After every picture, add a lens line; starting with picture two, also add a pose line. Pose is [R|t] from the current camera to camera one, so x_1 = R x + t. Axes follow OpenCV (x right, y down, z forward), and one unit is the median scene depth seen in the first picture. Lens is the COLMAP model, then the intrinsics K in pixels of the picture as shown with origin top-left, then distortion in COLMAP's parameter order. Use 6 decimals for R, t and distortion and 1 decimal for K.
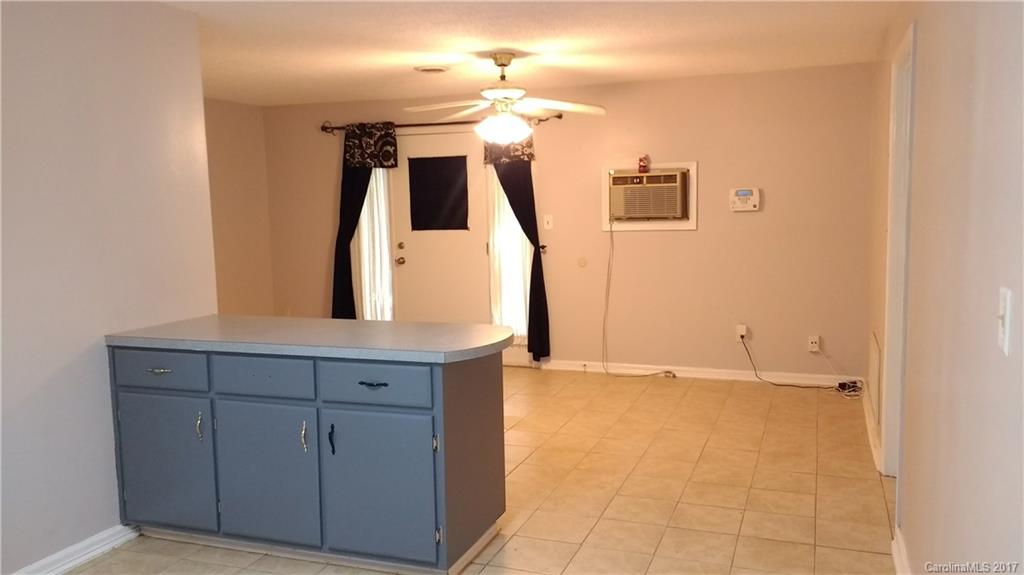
lens RADIAL K [[816.6, 0, 536.2], [0, 816.6, 282.0], [0, 0, 1]] dist [0.040083, -0.001223]
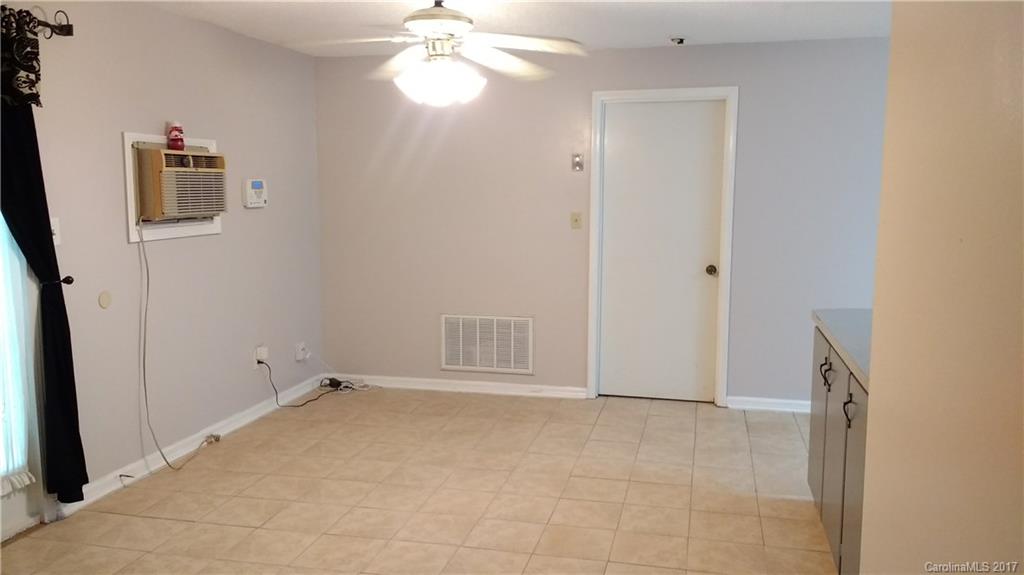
lens RADIAL K [[796.2, 0, 523.2], [0, 796.2, 286.5], [0, 0, 1]] dist [0.104747, -0.165969]
pose [[-0.114021, -0.103227, 0.988101, -0.524162], [0.098116, 0.988555, 0.114597, -0.068384], [-0.988622, 0.110015, -0.102588, 0.759895]]
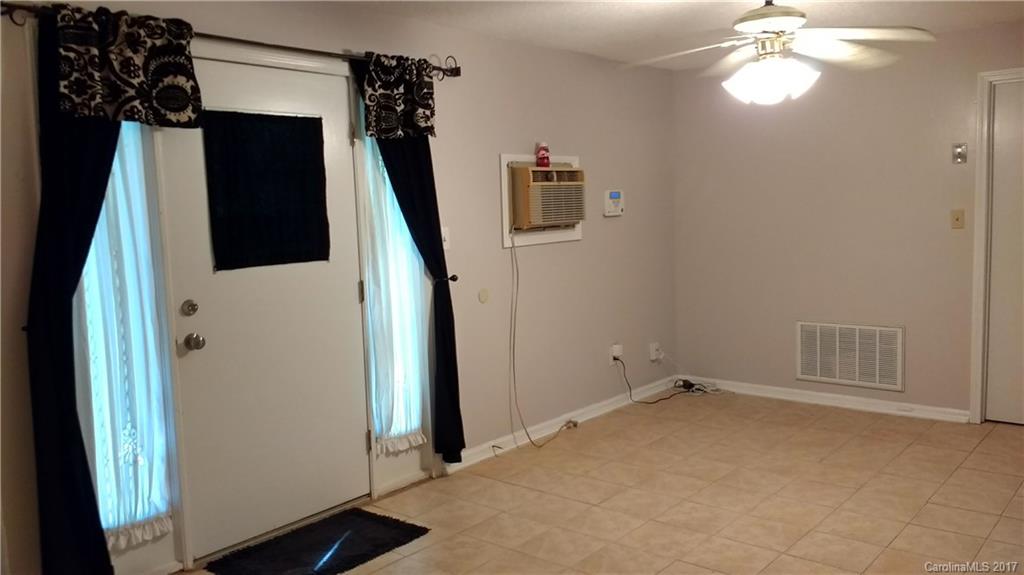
lens RADIAL K [[799.1, 0, 528.1], [0, 799.1, 285.1], [0, 0, 1]] dist [0.091310, -0.144383]
pose [[0.350390, -0.085947, 0.932652, -0.539098], [0.121165, 0.991573, 0.045856, -0.058118], [-0.928733, 0.096937, 0.357851, 0.719446]]
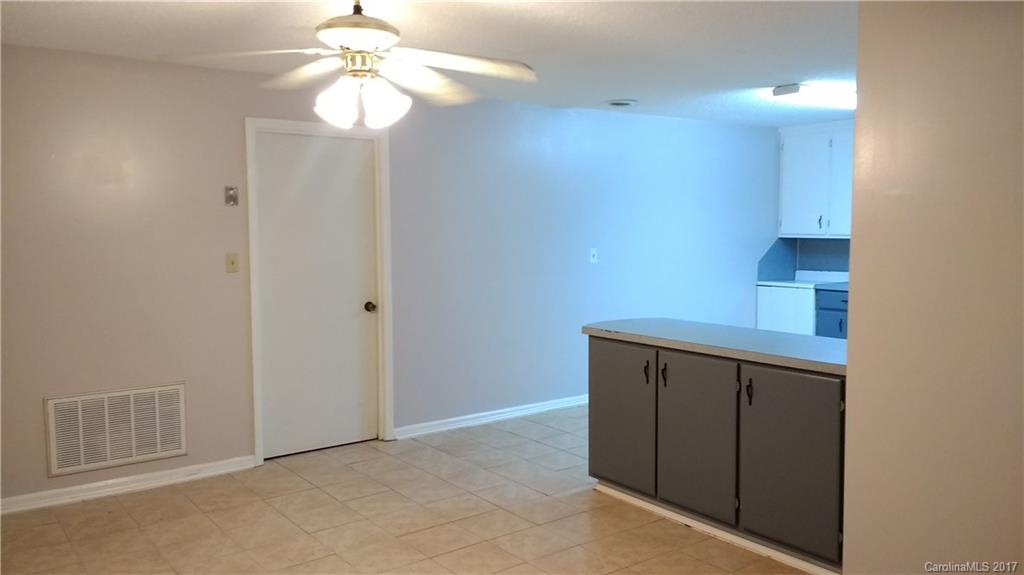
lens RADIAL K [[796.2, 0, 523.2], [0, 796.2, 286.5], [0, 0, 1]] dist [0.104747, -0.165969]
pose [[-0.831426, -0.020827, 0.555245, -0.328622], [0.074947, 0.985961, 0.149209, -0.101787], [-0.550557, 0.165670, -0.818193, 1.052658]]
